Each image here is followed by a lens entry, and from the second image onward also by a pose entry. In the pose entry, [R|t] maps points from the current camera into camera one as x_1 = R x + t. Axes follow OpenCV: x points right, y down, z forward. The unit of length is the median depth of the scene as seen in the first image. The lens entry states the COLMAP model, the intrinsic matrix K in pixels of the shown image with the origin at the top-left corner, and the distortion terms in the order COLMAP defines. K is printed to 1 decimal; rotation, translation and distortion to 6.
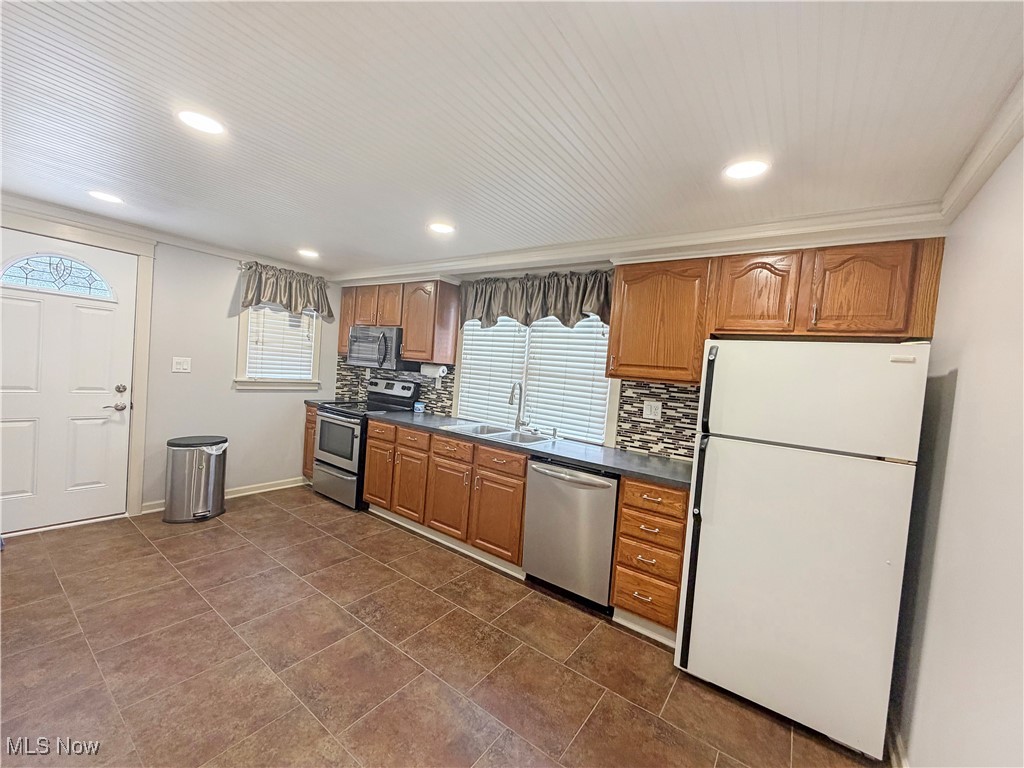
lens RADIAL K [[420.0, 0, 514.1], [0, 420.0, 385.3], [0, 0, 1]] dist [0.000194, -0.000218]
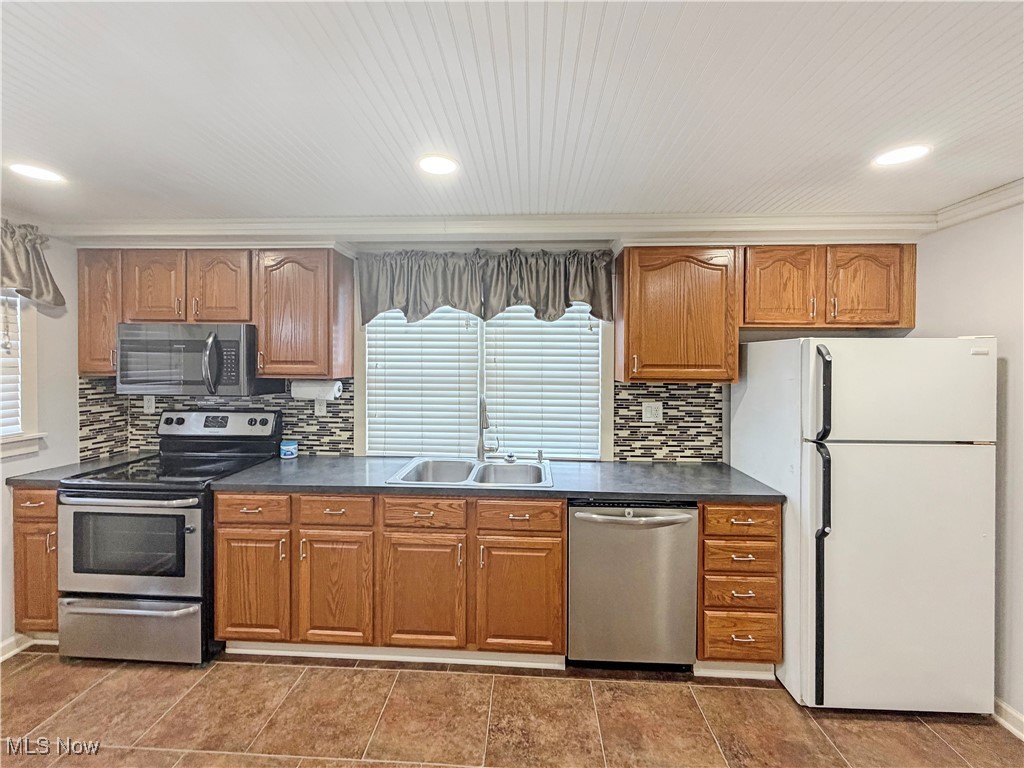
lens RADIAL K [[420.0, 0, 512.0], [0, 420.0, 363.5], [0, 0, 1]] dist [0.000194, -0.000218]
pose [[0.833552, -0.080442, 0.546553, -0.361403], [0.082617, 0.996367, 0.020646, -0.078232], [-0.546229, 0.027945, 0.837170, 0.373414]]
